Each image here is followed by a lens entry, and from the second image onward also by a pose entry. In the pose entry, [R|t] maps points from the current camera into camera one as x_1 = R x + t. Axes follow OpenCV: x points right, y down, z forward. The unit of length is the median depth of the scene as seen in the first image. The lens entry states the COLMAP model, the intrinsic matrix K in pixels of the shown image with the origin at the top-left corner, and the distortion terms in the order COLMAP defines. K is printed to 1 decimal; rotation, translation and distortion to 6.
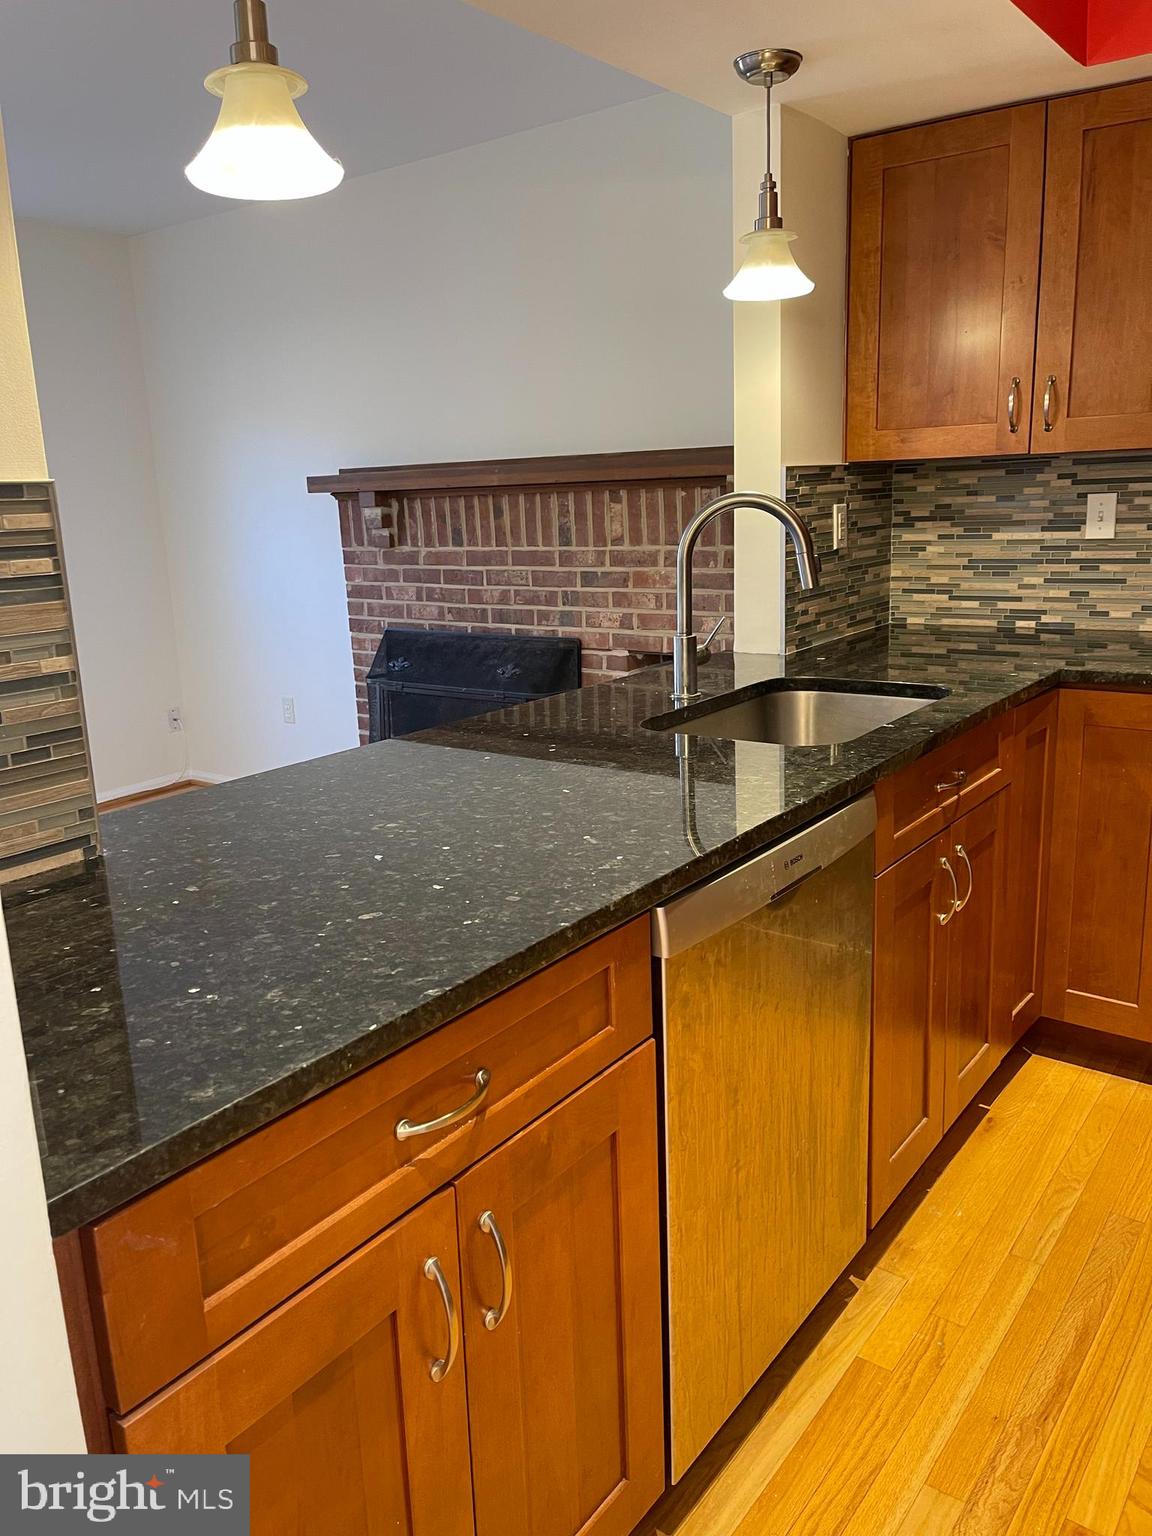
lens RADIAL K [[1162.8, 0, 569.1], [0, 1162.8, 752.7], [0, 0, 1]] dist [0.082104, -0.103823]
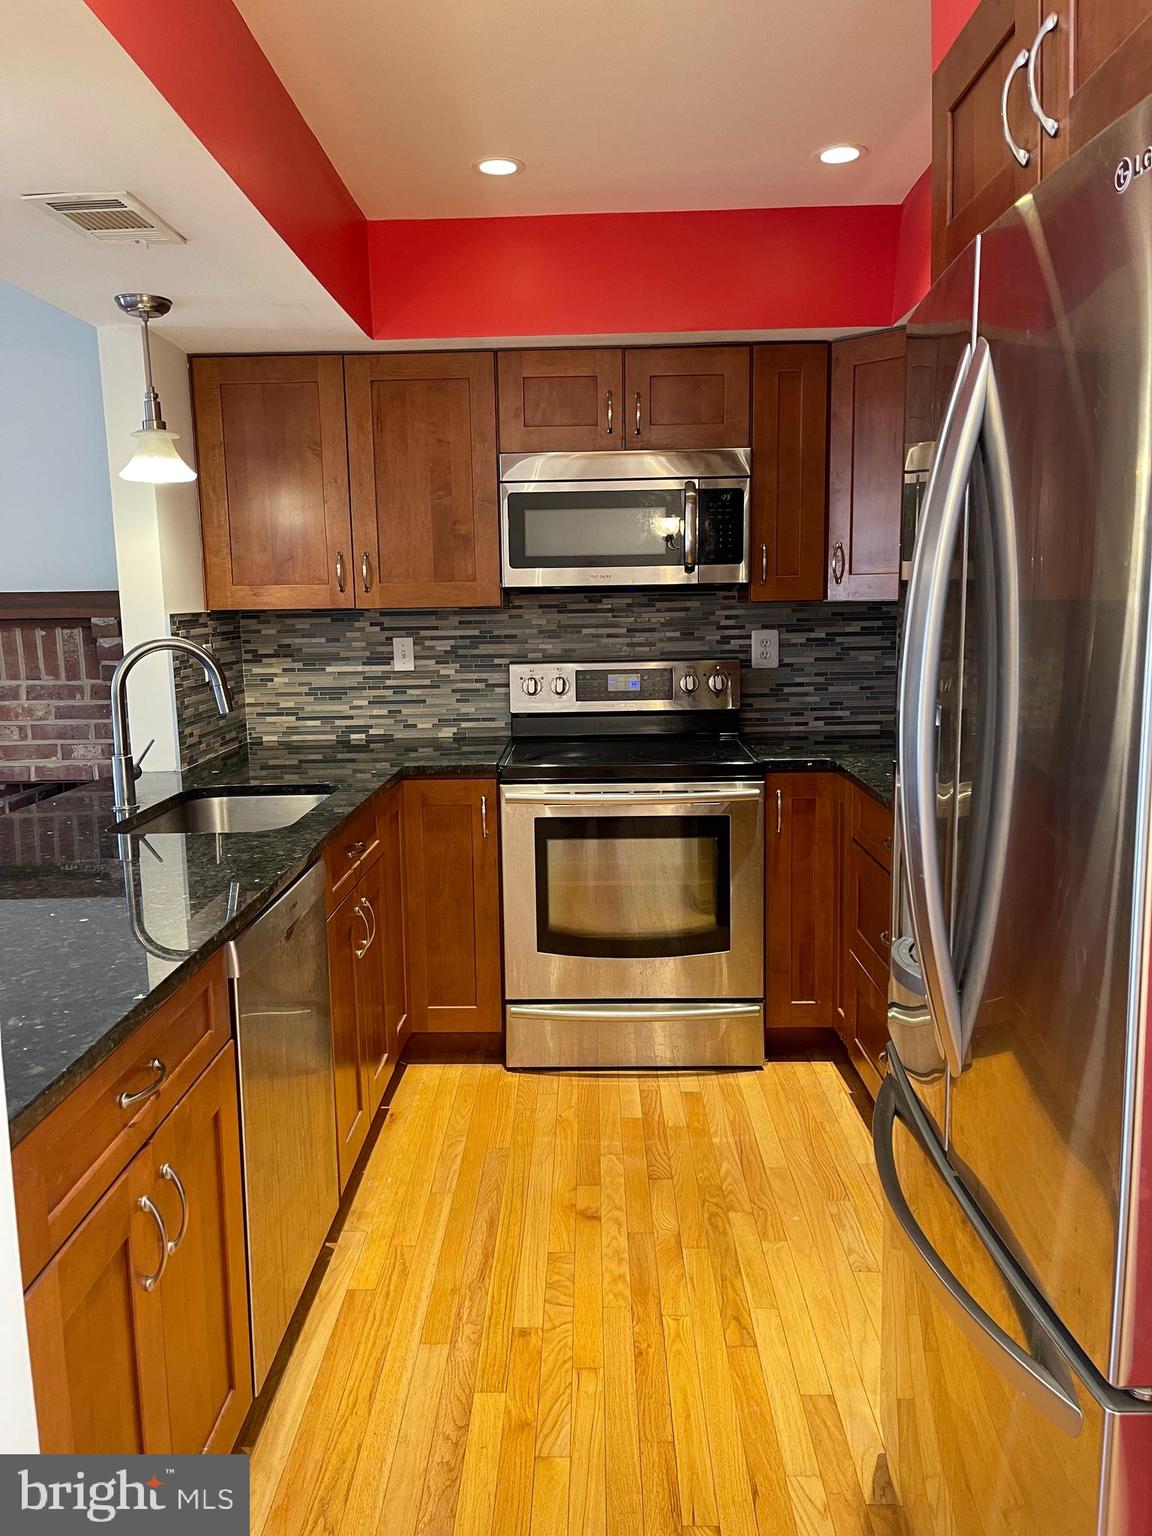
lens RADIAL K [[1162.8, 0, 556.6], [0, 1162.8, 761.3], [0, 0, 1]] dist [0.082104, -0.103823]
pose [[0.818037, -0.062688, 0.571739, -0.197614], [0.119828, 0.990806, -0.062813, 0.028077], [-0.562544, 0.119894, 0.818028, -0.193084]]
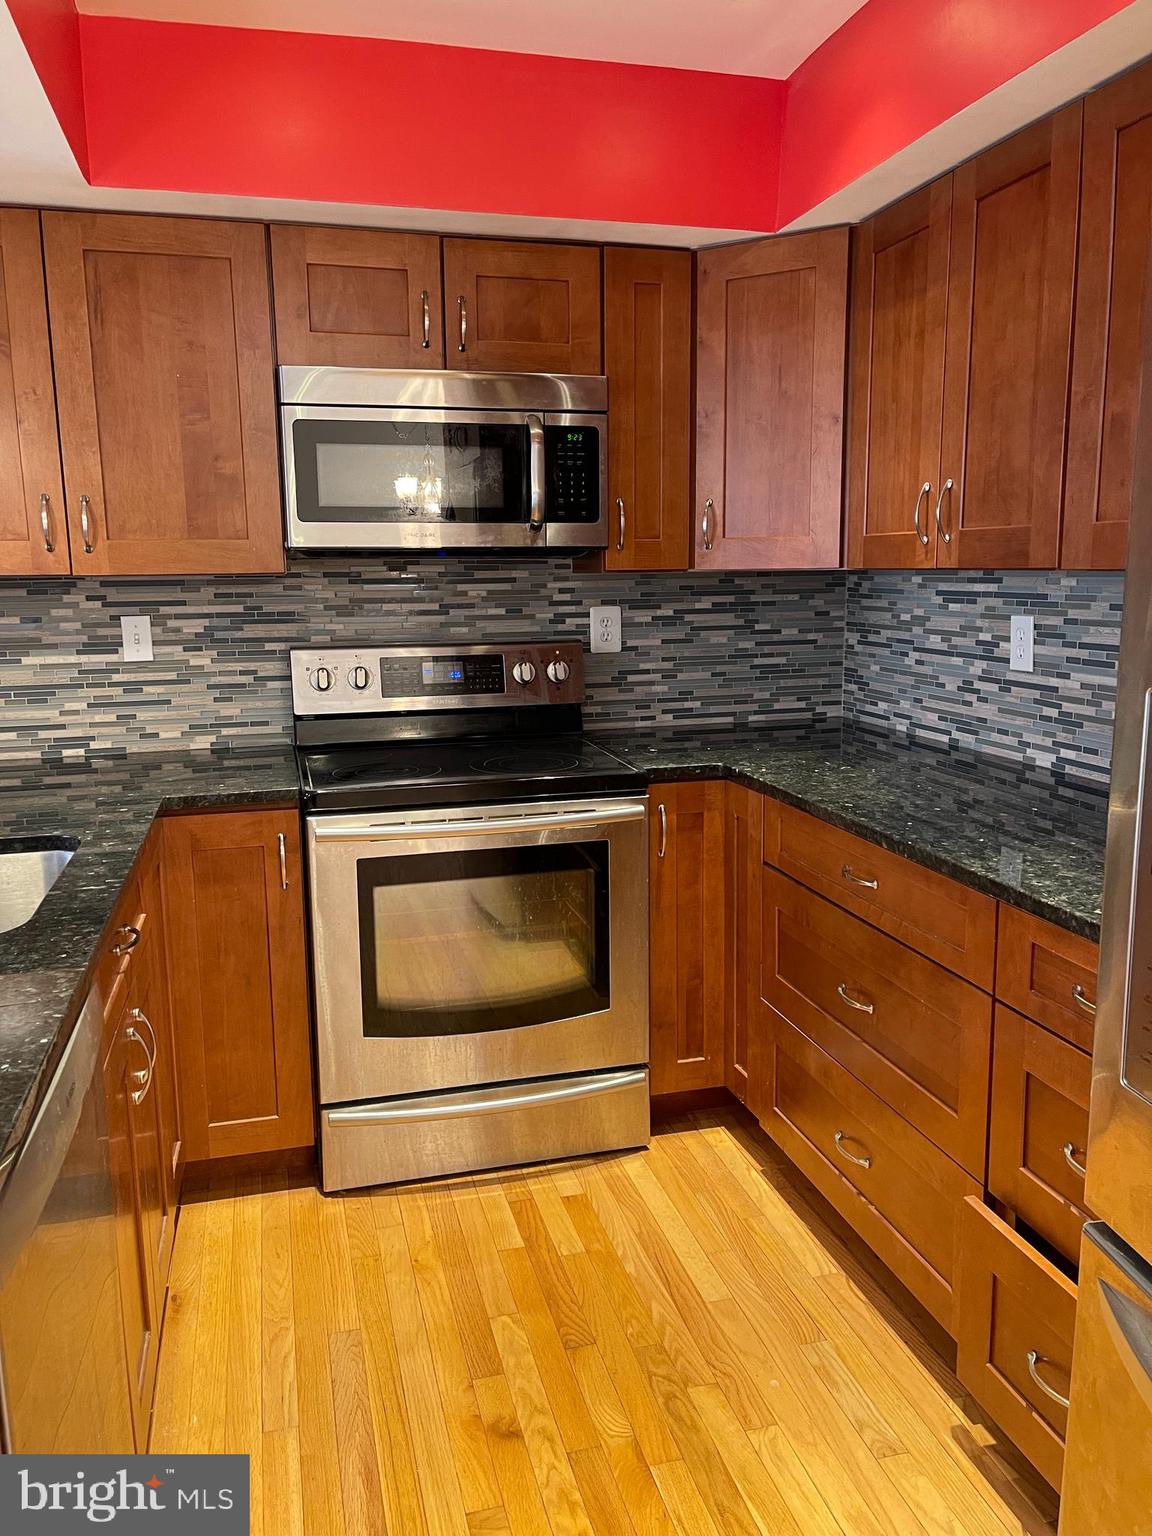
lens RADIAL K [[1162.8, 0, 574.8], [0, 1162.8, 761.2], [0, 0, 1]] dist [0.082104, -0.103823]
pose [[0.619960, -0.102462, 0.777914, -0.112380], [0.167019, 0.985948, -0.003243, -0.039816], [-0.766651, 0.131937, 0.628362, 0.130130]]
